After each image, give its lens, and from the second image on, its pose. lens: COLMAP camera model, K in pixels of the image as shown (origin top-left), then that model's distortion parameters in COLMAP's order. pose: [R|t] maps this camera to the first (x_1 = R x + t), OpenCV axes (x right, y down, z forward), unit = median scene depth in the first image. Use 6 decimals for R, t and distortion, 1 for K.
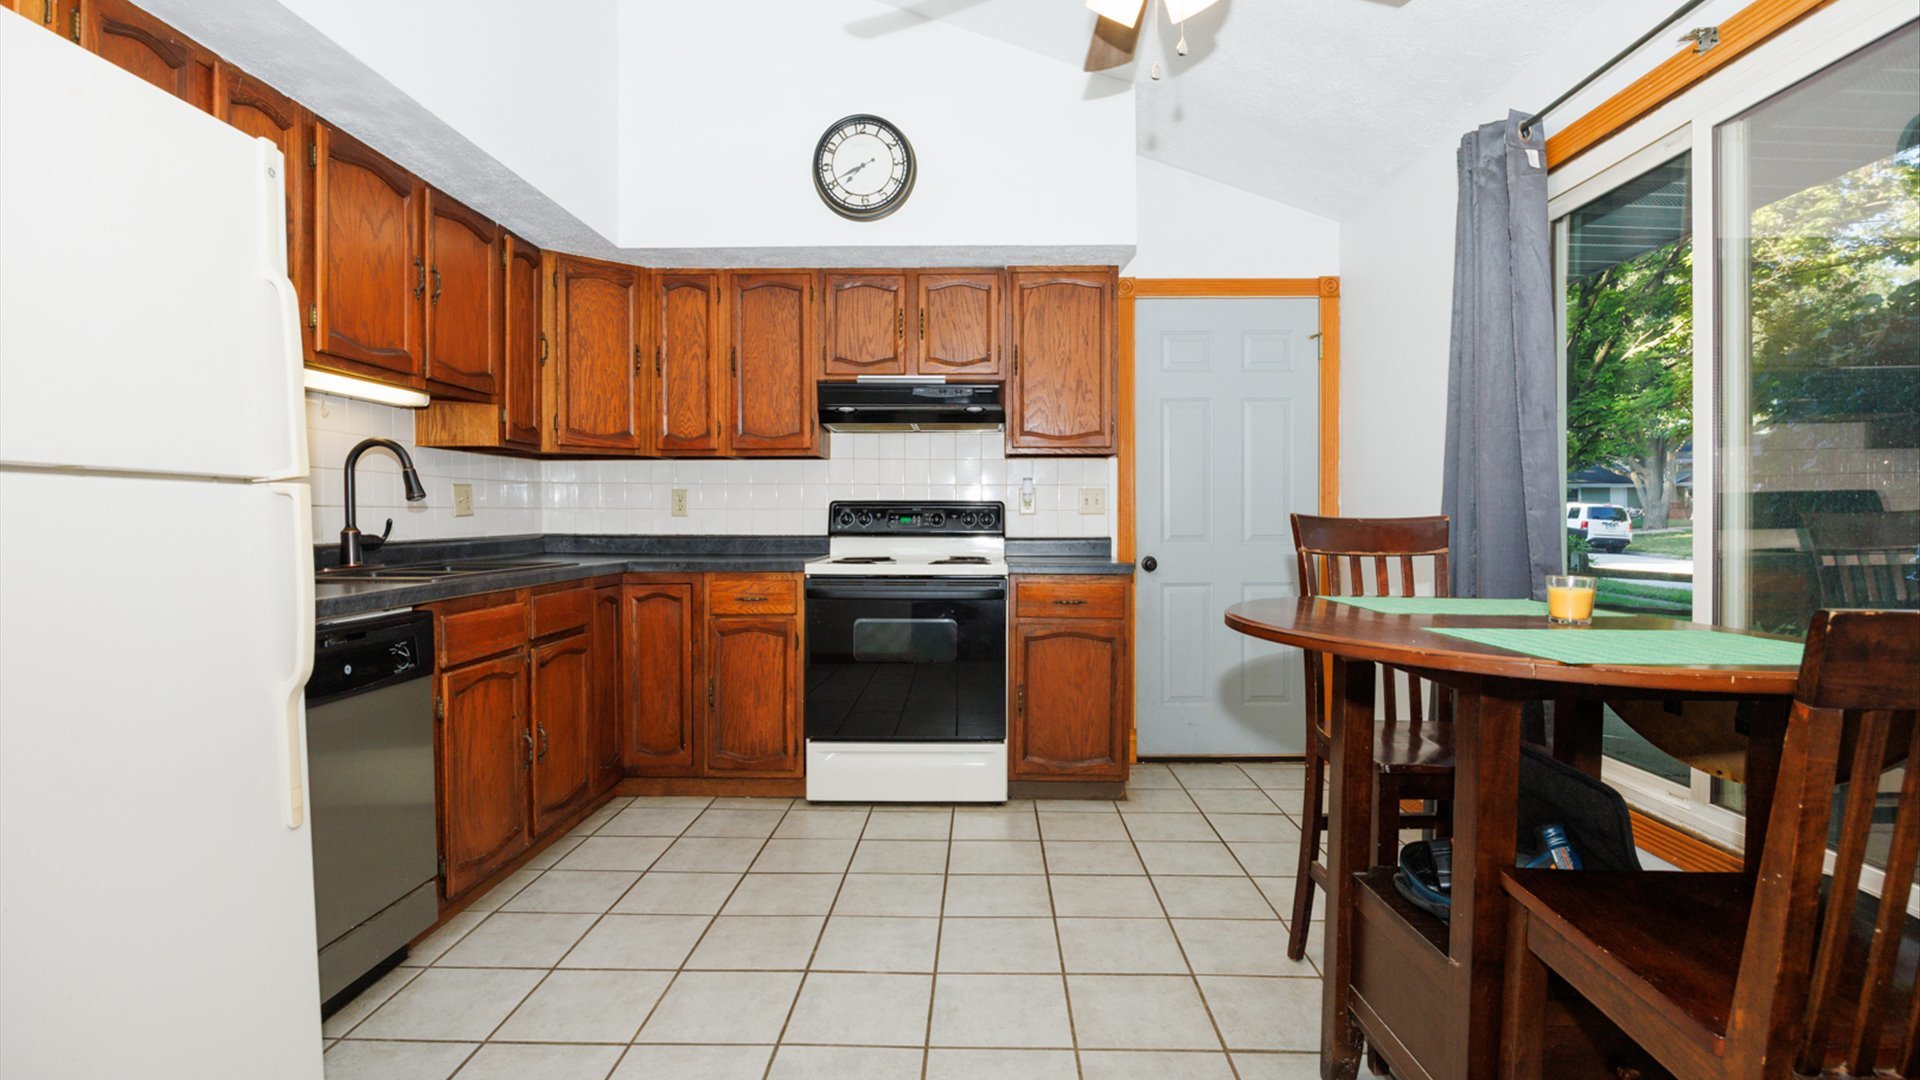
lens RADIAL K [[917.6, 0, 970.2], [0, 917.6, 530.1], [0, 0, 1]] dist [-0.019581, 0.000294]
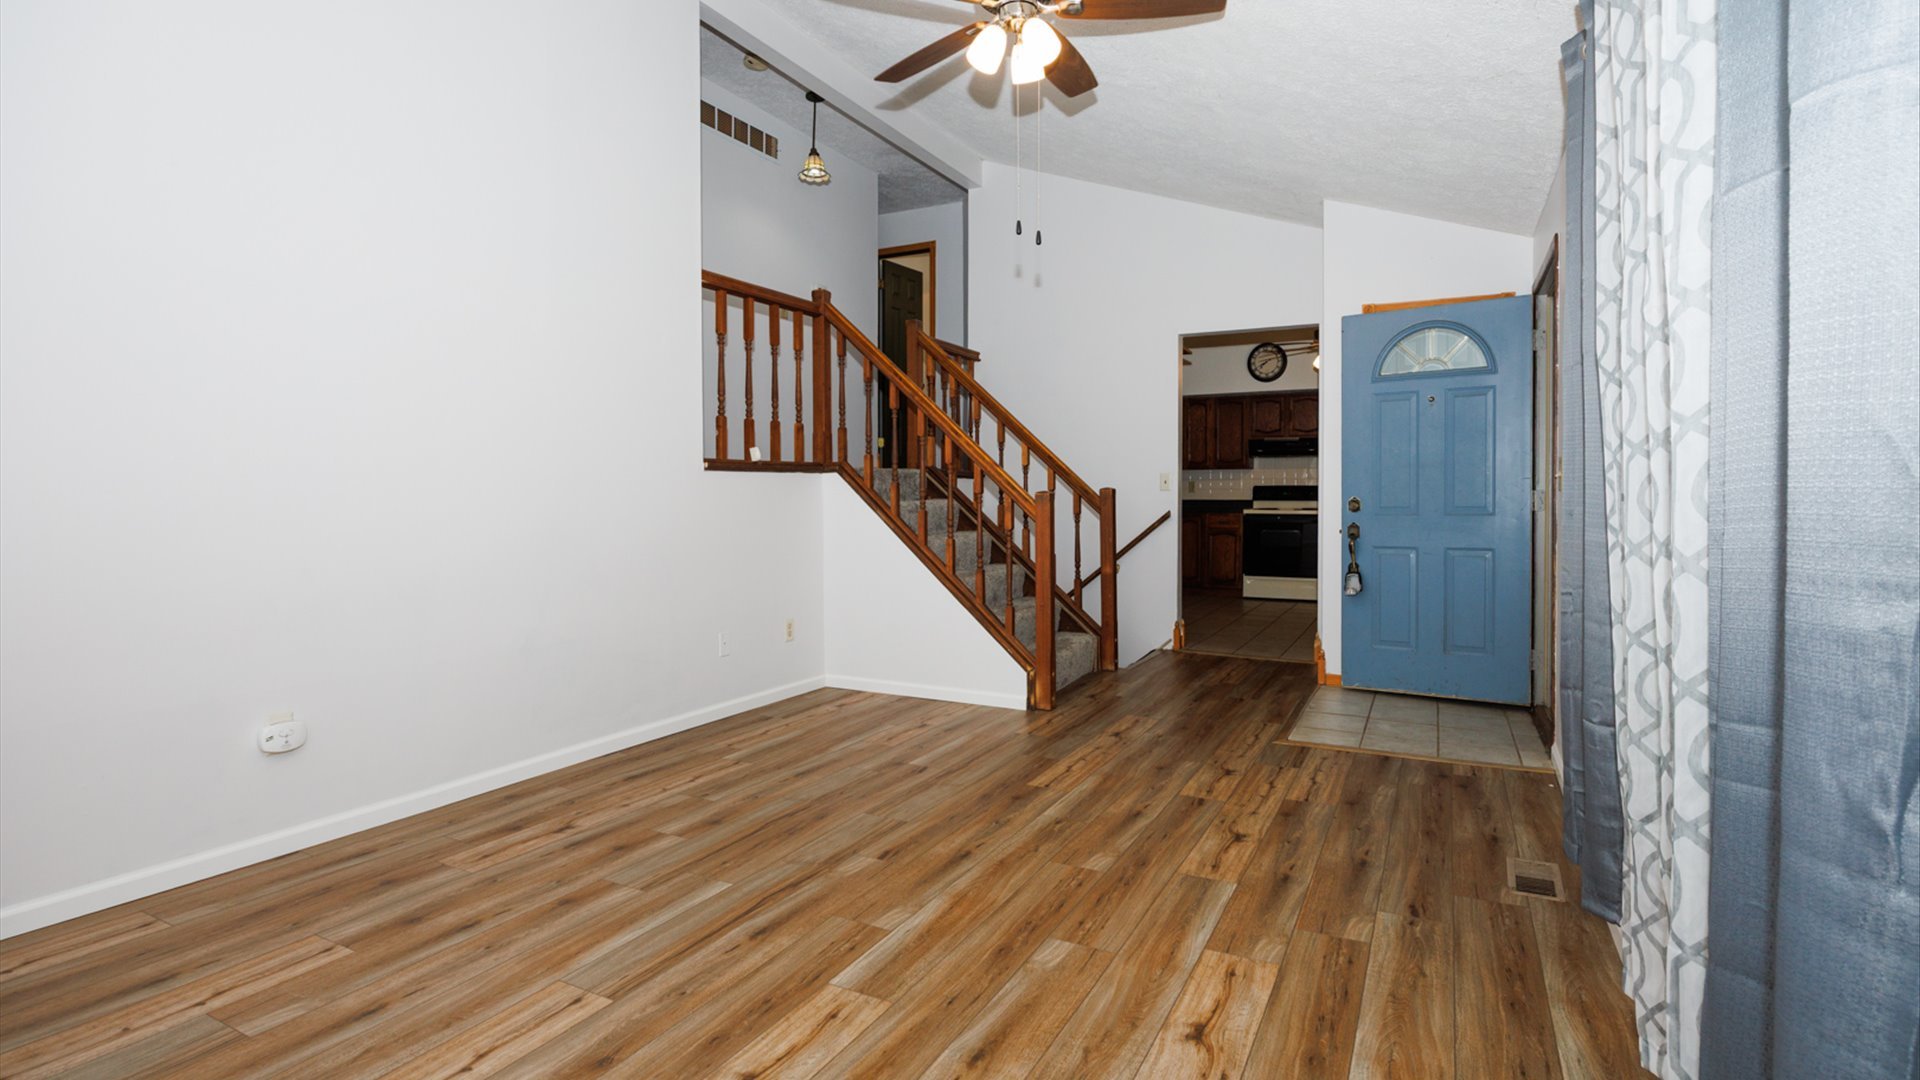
lens RADIAL K [[917.6, 0, 970.2], [0, 917.6, 530.1], [0, 0, 1]] dist [-0.019581, 0.000294]
pose [[0.892433, 0.012656, -0.451003, 0.313401], [-0.001315, 0.999675, 0.025451, 0.029016], [0.451179, -0.022120, 0.892160, -1.740852]]
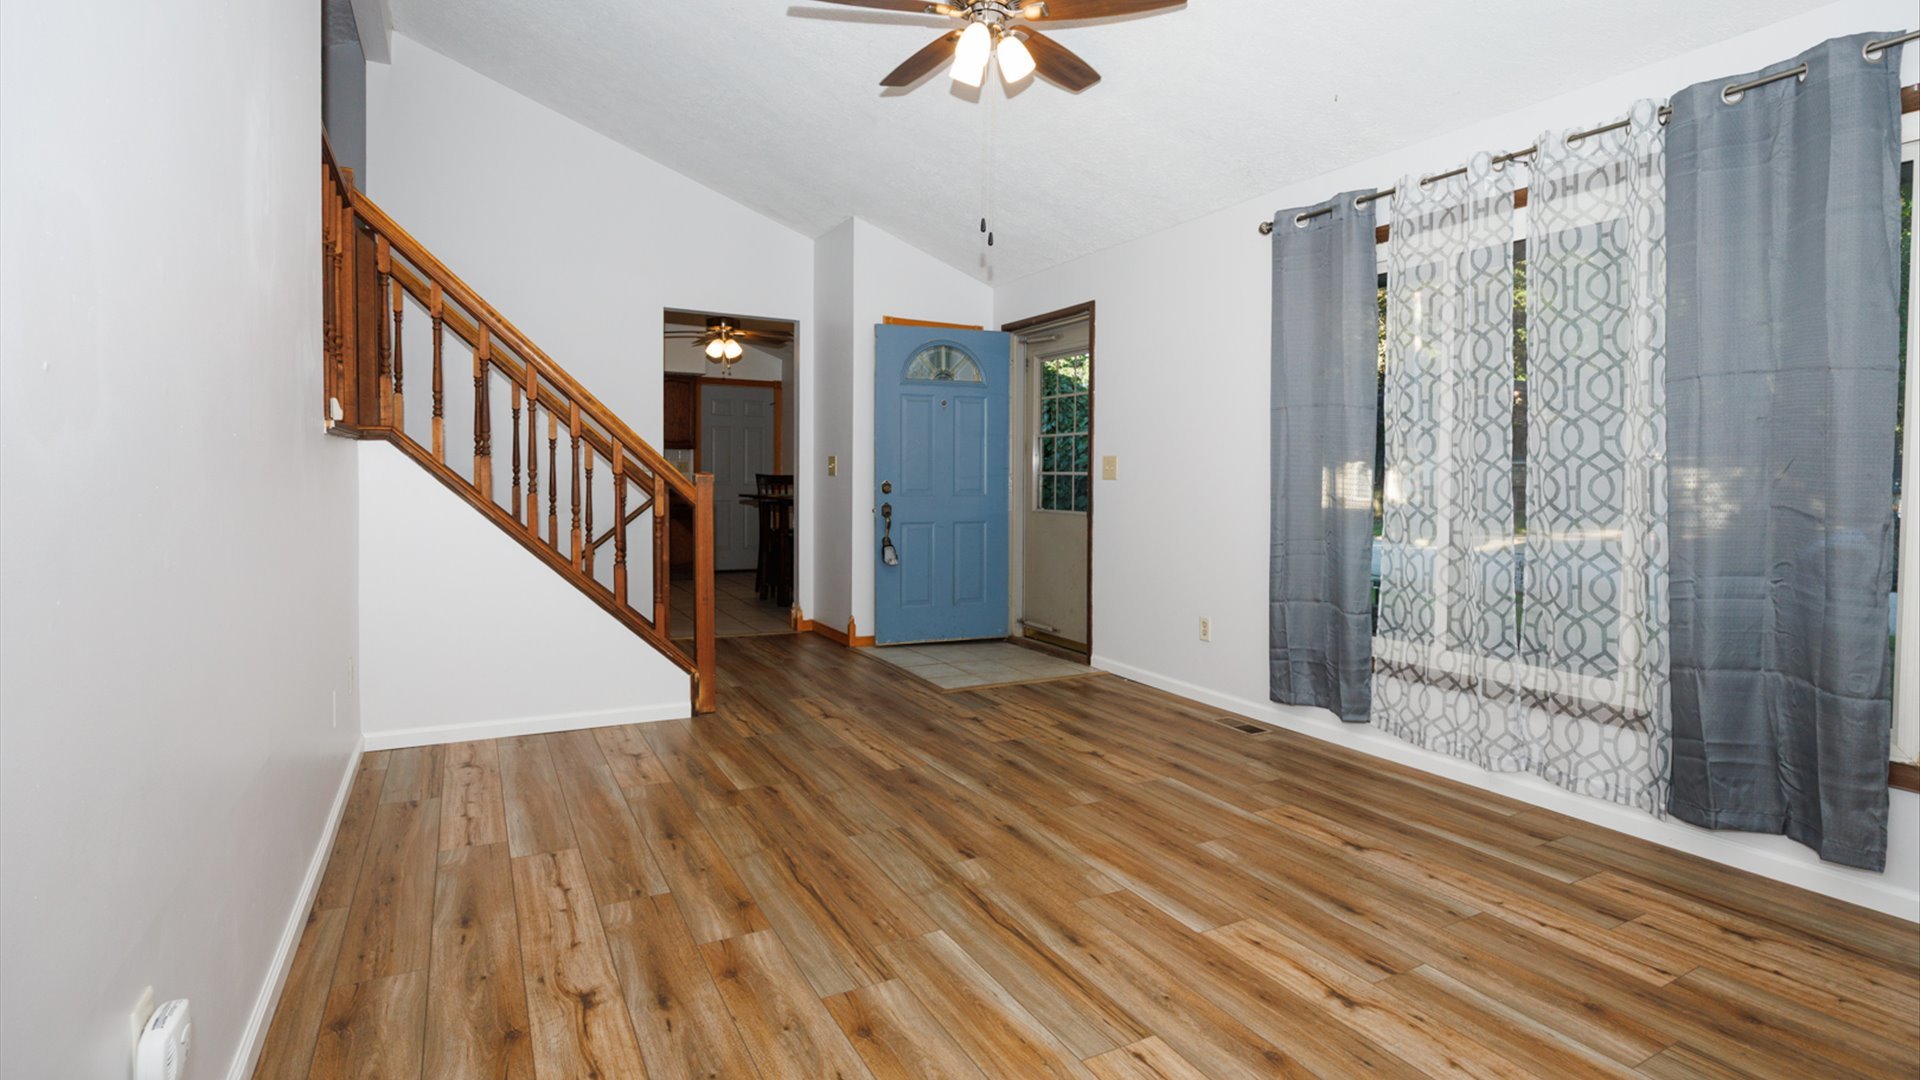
lens RADIAL K [[933.7, 0, 960.1], [0, 933.7, 516.1], [0, 0, 1]] dist [-0.018757, 0.000040]
pose [[0.869502, -0.011617, 0.493792, -0.512450], [-0.003607, 0.999547, 0.029865, 0.025691], [-0.493916, -0.027749, 0.869067, -1.737678]]
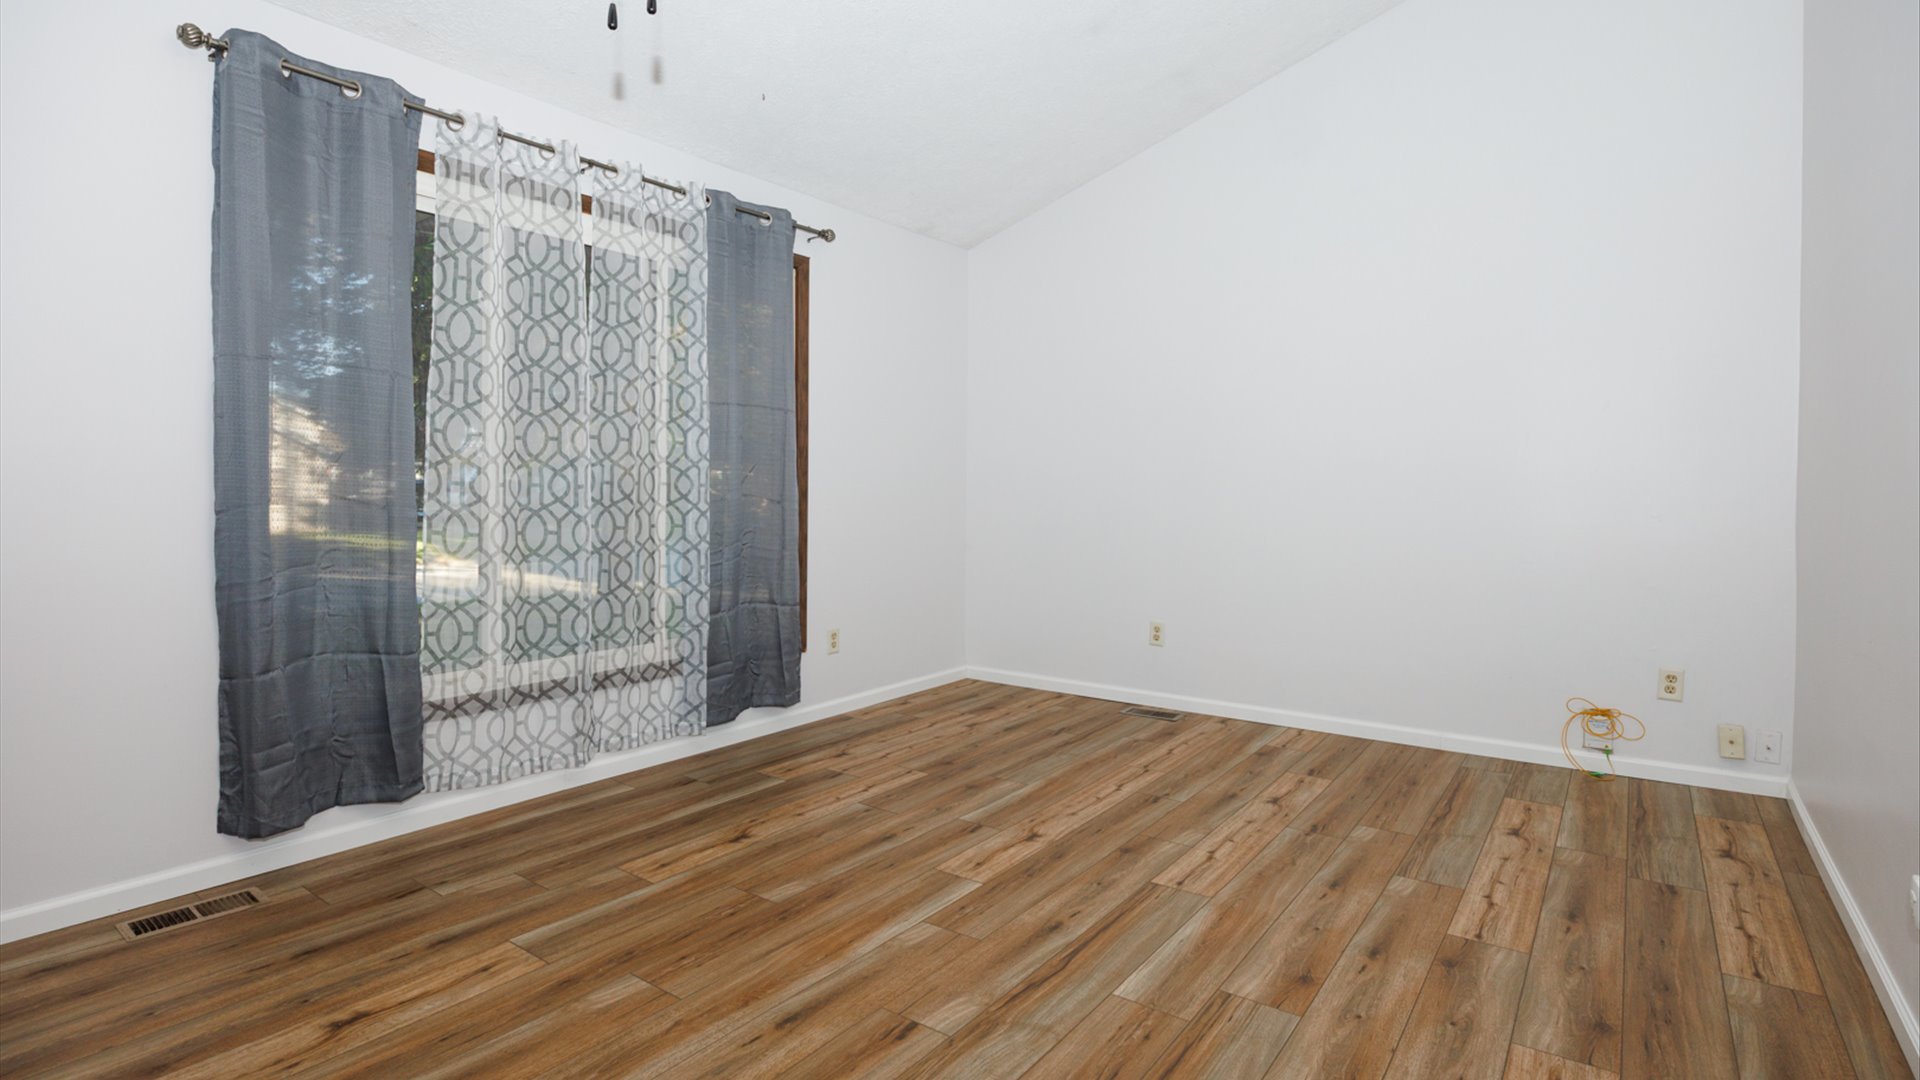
lens RADIAL K [[923.9, 0, 1013.0], [0, 923.9, 495.9], [0, 0, 1]] dist [-0.017266, 0.000330]
pose [[-0.844118, -0.012633, 0.536009, -0.452645], [-0.001885, 0.999786, 0.020595, 0.015772], [-0.536155, 0.016374, -0.843961, -0.643376]]
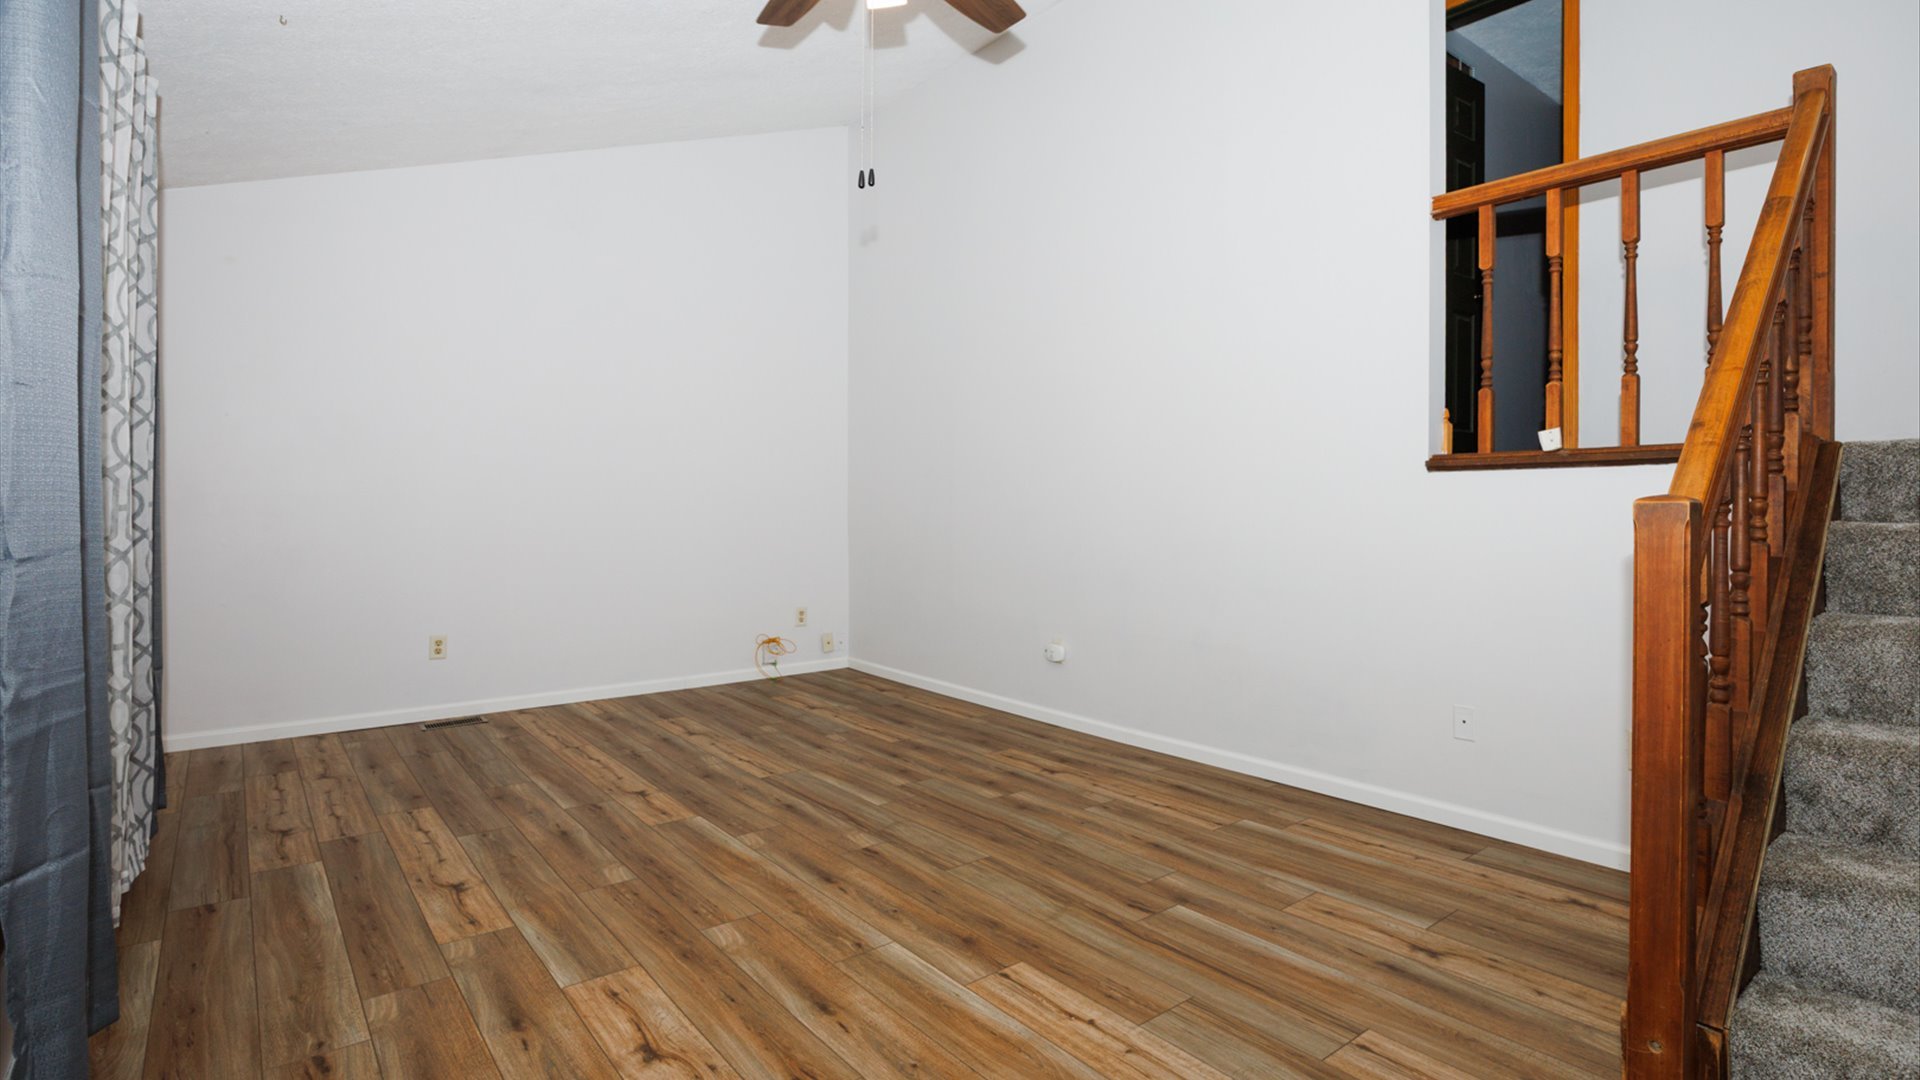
lens RADIAL K [[903.2, 0, 953.2], [0, 903.2, 491.7], [0, 0, 1]] dist [-0.012585, 0.000383]
pose [[-0.769542, -0.012801, -0.638468, 0.357363], [-0.011226, 0.999916, -0.006517, 0.012480], [0.638497, 0.002152, -0.769621, -0.370292]]
